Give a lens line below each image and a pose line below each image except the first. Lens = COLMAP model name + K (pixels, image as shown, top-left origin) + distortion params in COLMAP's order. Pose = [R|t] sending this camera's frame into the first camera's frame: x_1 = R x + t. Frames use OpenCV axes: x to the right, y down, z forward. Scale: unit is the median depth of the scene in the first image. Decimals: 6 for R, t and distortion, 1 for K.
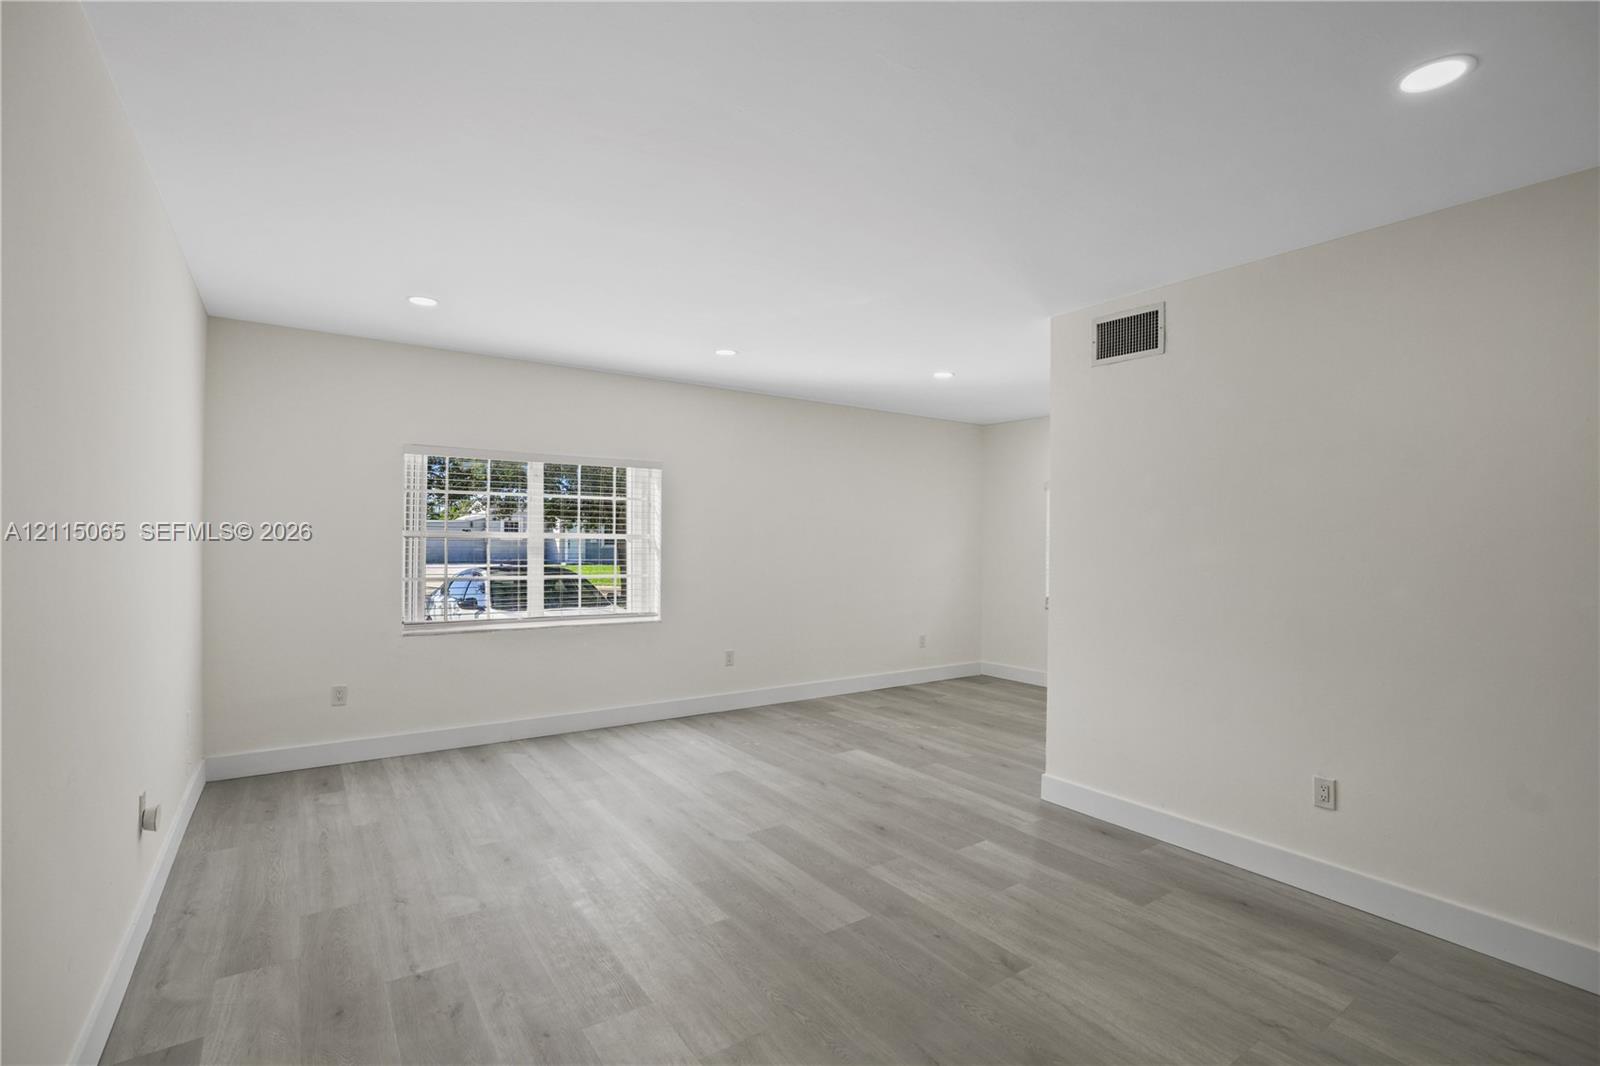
lens RADIAL K [[740.8, 0, 798.7], [0, 740.8, 526.6], [0, 0, 1]] dist [-0.069870, 0.034298]
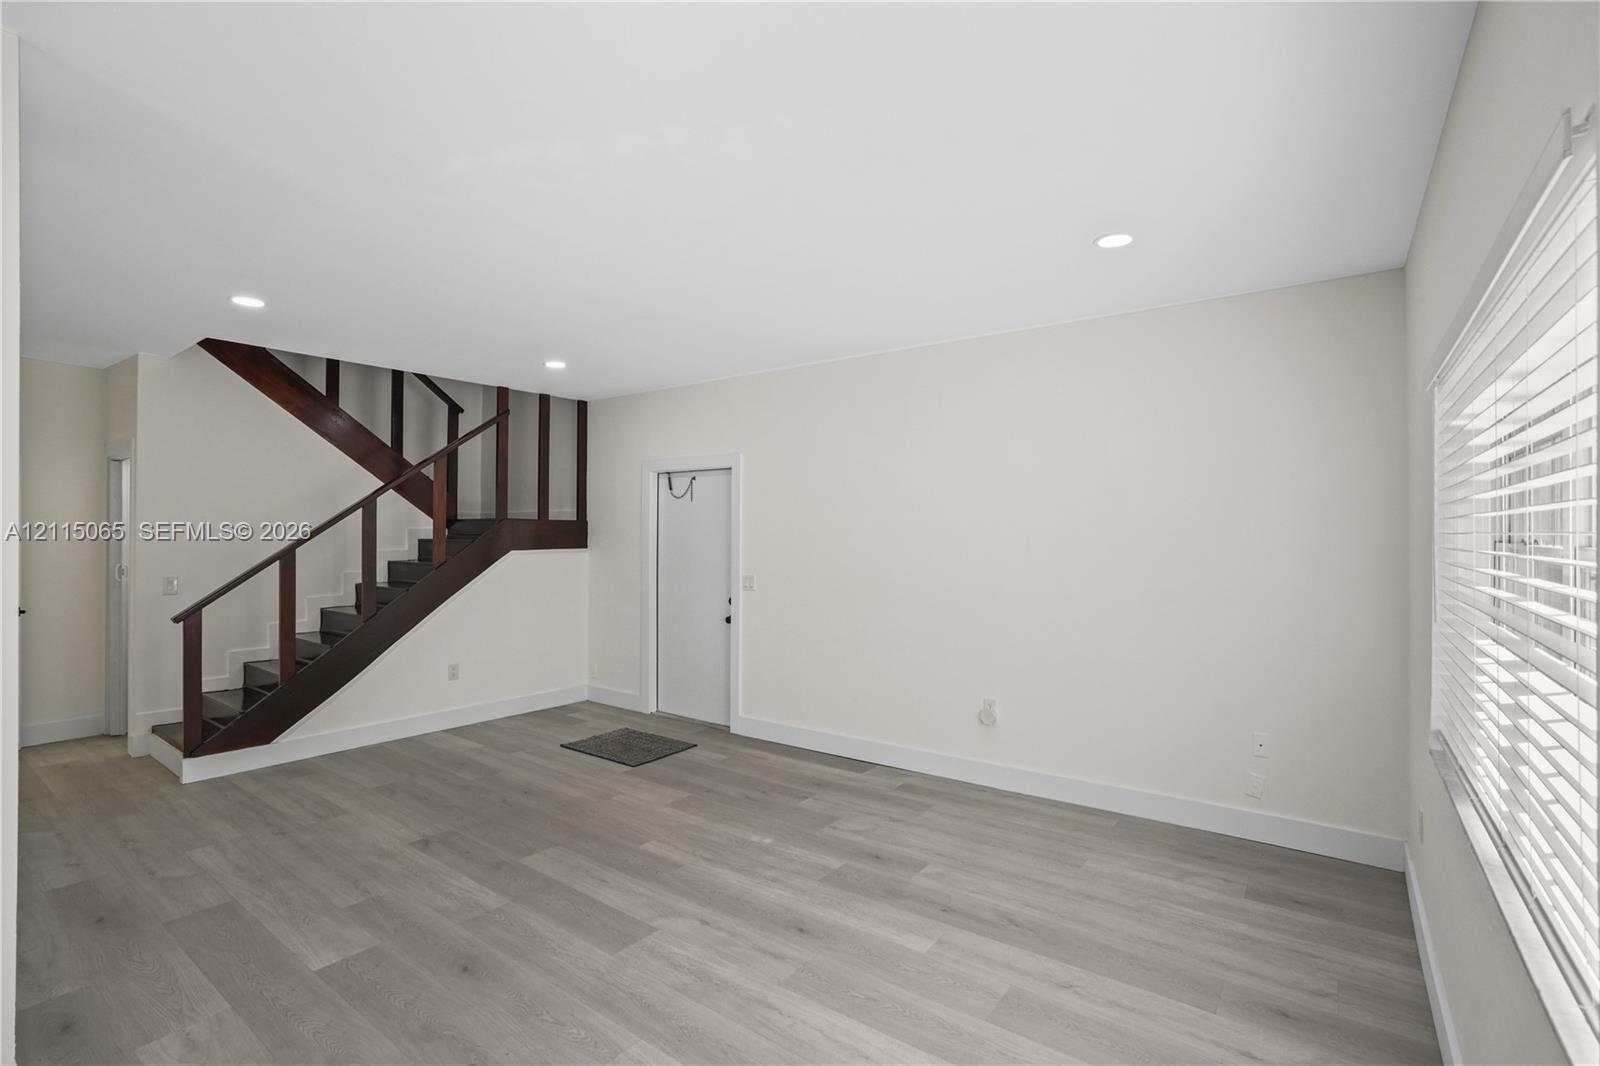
lens RADIAL K [[738.7, 0, 812.1], [0, 738.7, 545.3], [0, 0, 1]] dist [-0.069970, 0.034233]
pose [[-0.942820, -0.008233, -0.333200, 0.032752], [-0.007420, 0.999966, -0.003712, 0.014460], [0.333219, -0.001027, -0.942849, 1.665753]]
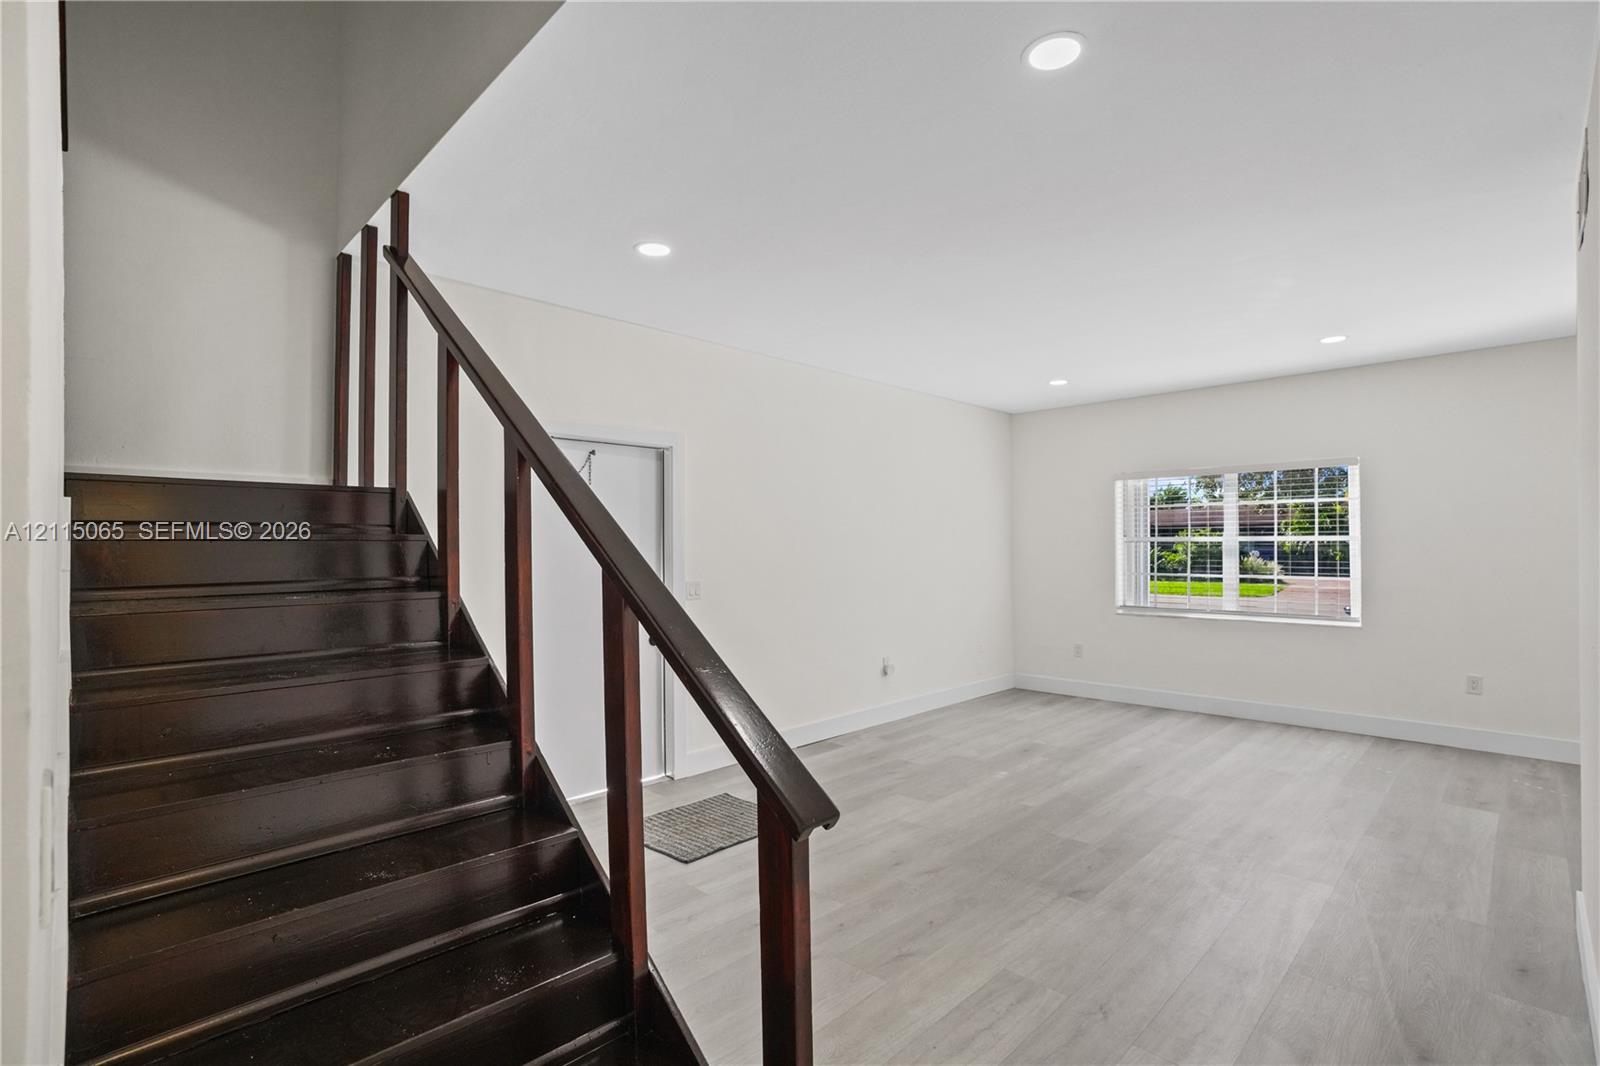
lens RADIAL K [[738.7, 0, 812.1], [0, 738.7, 545.3], [0, 0, 1]] dist [-0.069970, 0.034233]
pose [[0.180931, -0.013607, -0.983402, 0.887456], [0.022508, 0.999700, -0.009691, 0.026119], [0.983238, -0.020381, 0.181183, 0.241408]]
